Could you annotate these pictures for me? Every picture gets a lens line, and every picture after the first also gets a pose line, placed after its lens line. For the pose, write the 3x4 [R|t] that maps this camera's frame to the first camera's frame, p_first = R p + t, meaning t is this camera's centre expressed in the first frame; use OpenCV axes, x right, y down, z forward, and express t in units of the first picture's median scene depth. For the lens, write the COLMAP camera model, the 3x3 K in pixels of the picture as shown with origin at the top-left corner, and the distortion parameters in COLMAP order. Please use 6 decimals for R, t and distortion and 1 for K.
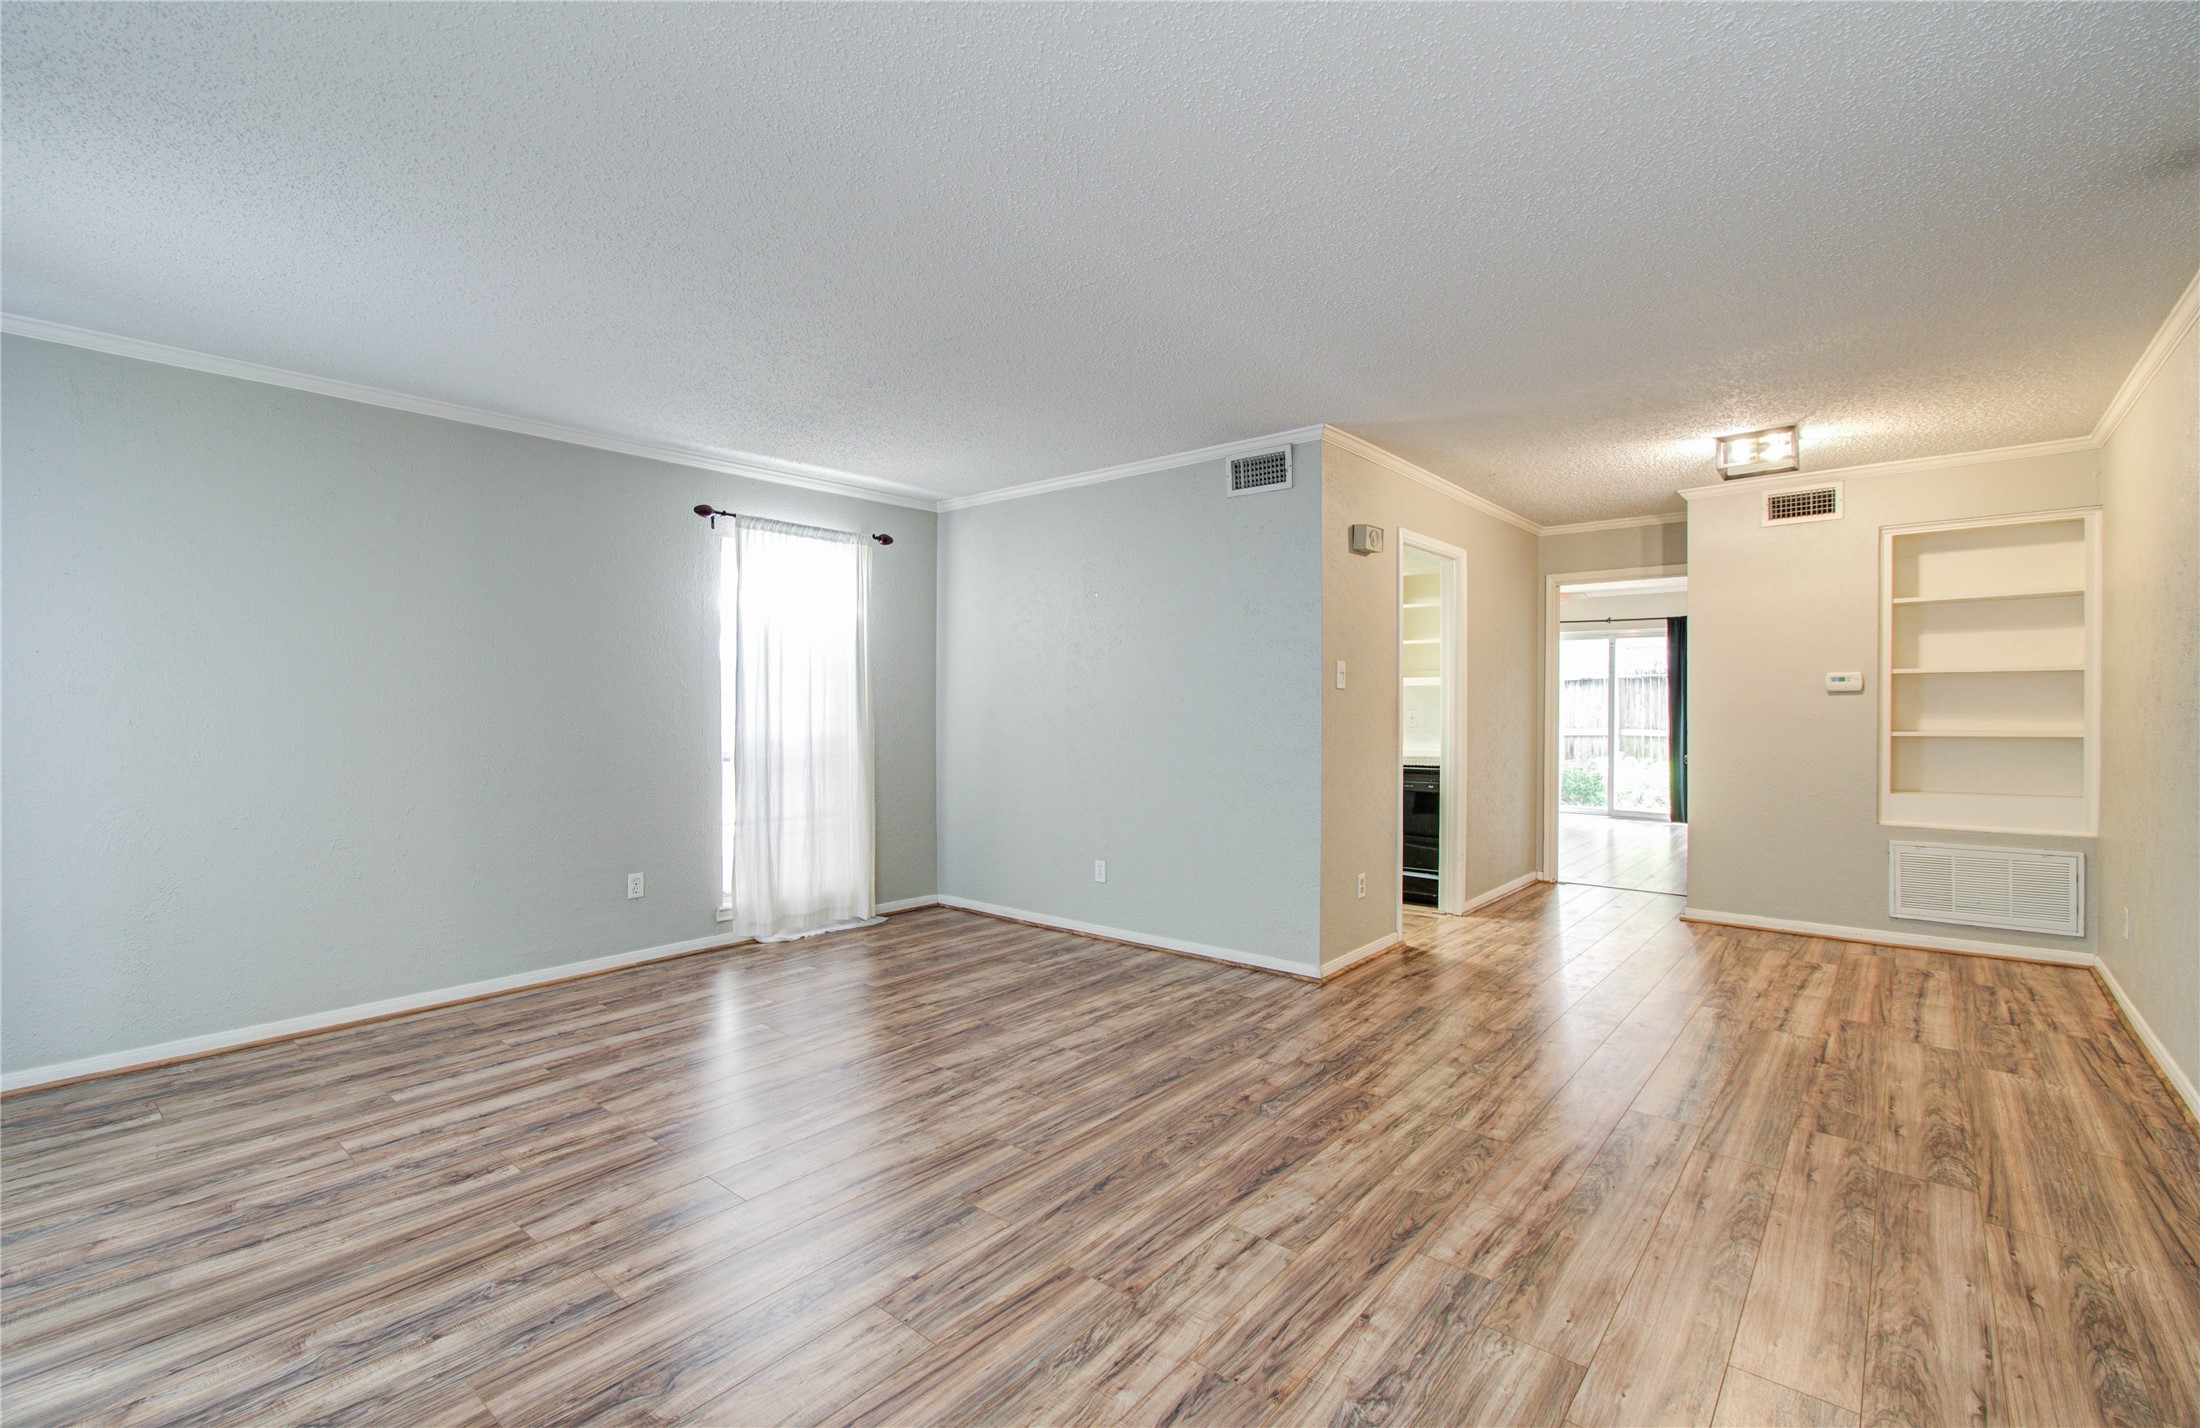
lens RADIAL K [[956.9, 0, 1166.9], [0, 956.9, 717.3], [0, 0, 1]] dist [-0.001943, -0.002390]
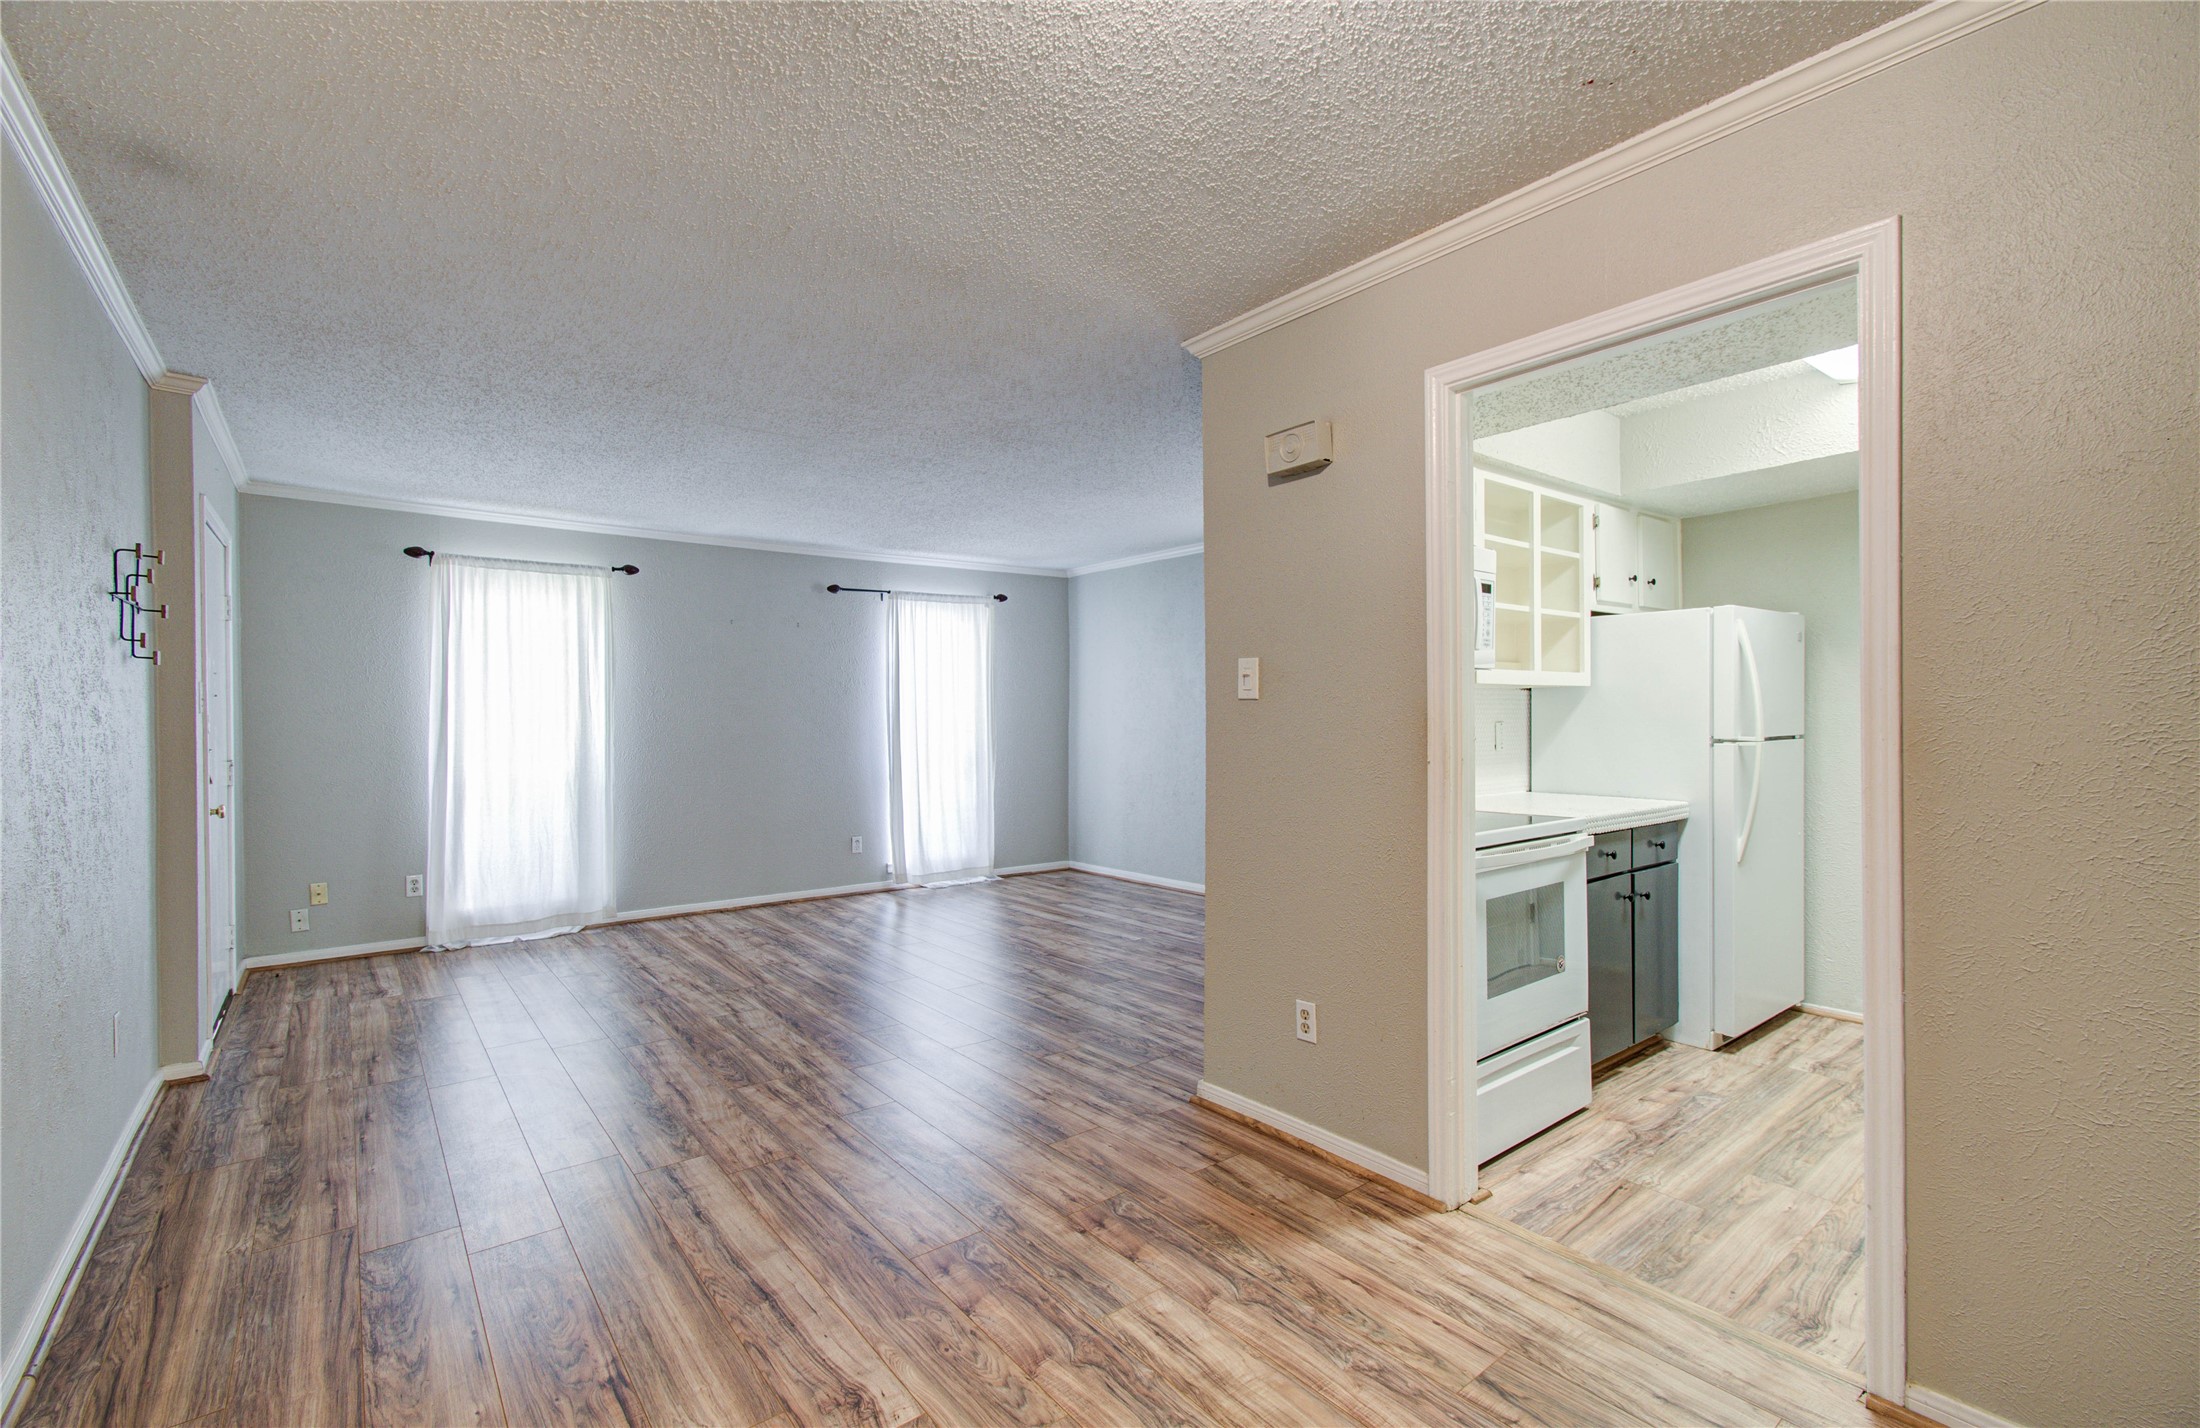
lens RADIAL K [[956.9, 0, 1056.6], [0, 956.9, 726.7], [0, 0, 1]] dist [-0.001943, -0.002390]
pose [[-0.265257, 0.011084, -0.964114, 0.968042], [-0.005913, 0.999896, 0.013122, -0.021670], [0.964160, 0.009181, -0.265164, 1.176028]]
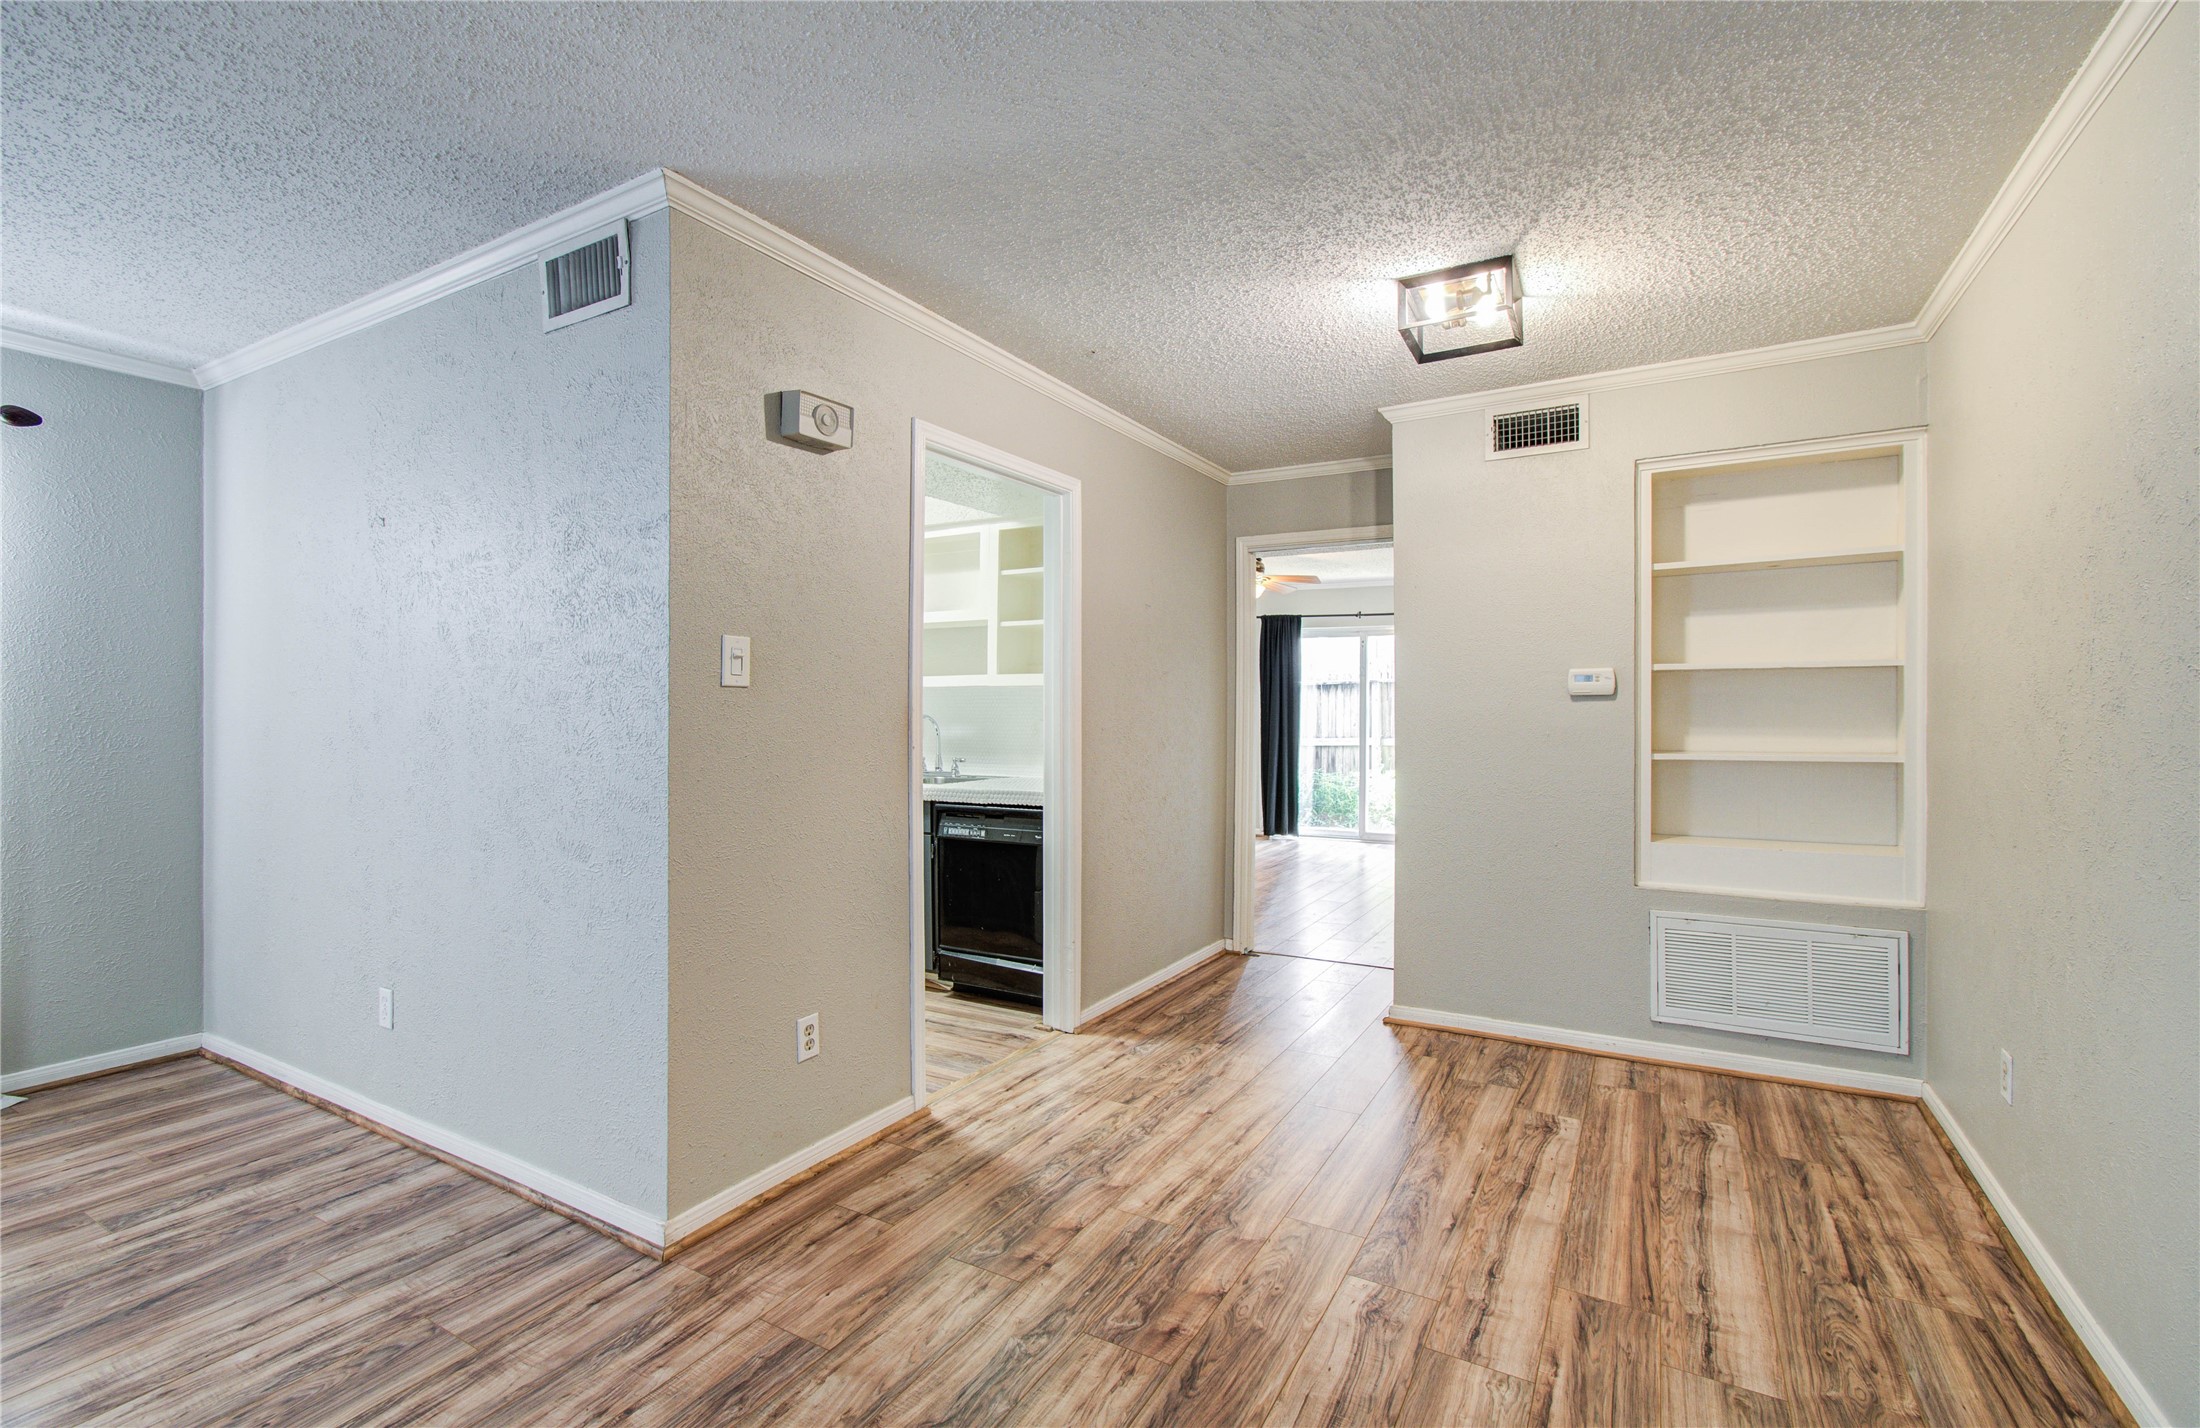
lens RADIAL K [[916.8, 0, 1164.0], [0, 916.8, 713.9], [0, 0, 1]] dist [-0.013641, 0.002236]
pose [[0.985861, 0.000629, 0.167567, 0.372927], [0.000682, 0.999970, -0.007763, -0.011816], [-0.167567, 0.007767, 0.985830, 0.509198]]
